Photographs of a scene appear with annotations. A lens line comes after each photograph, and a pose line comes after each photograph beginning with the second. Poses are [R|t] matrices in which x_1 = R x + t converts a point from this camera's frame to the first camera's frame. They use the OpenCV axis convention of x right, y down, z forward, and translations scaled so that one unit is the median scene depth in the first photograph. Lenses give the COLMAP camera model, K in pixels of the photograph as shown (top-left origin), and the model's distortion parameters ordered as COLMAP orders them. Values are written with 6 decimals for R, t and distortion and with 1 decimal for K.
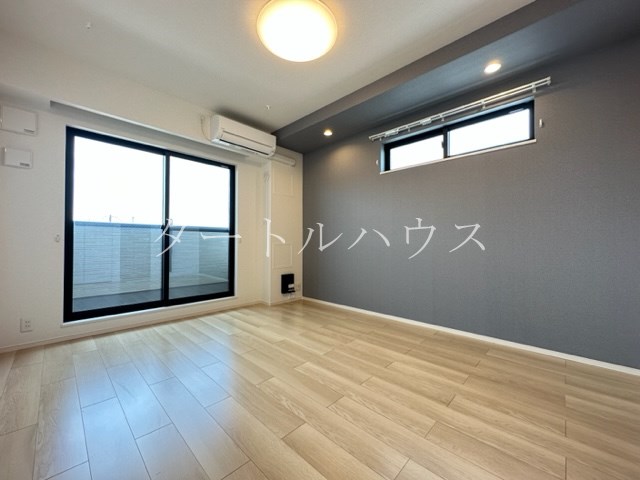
lens RADIAL K [[253.6, 0, 317.6], [0, 253.6, 238.6], [0, 0, 1]] dist [-0.000485, 0.000154]
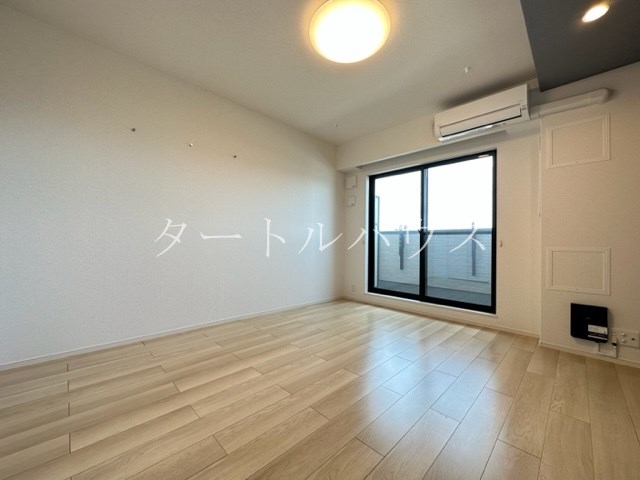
lens RADIAL K [[253.6, 0, 321.2], [0, 253.6, 238.7], [0, 0, 1]] dist [-0.000485, 0.000154]
pose [[-0.003780, -0.023657, -0.999713, 0.676461], [0.000198, 0.999720, -0.023658, 0.015416], [0.999993, -0.000287, -0.003774, 0.672174]]
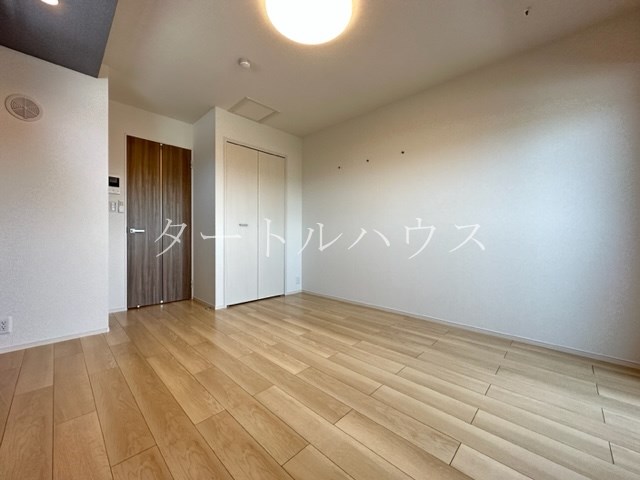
lens RADIAL K [[253.6, 0, 323.9], [0, 253.6, 242.9], [0, 0, 1]] dist [-0.000485, 0.000154]
pose [[-0.999713, -0.006739, -0.022991, -0.088952], [-0.006832, 0.999969, 0.003971, 0.025184], [0.022963, 0.004127, -0.999728, 1.444452]]
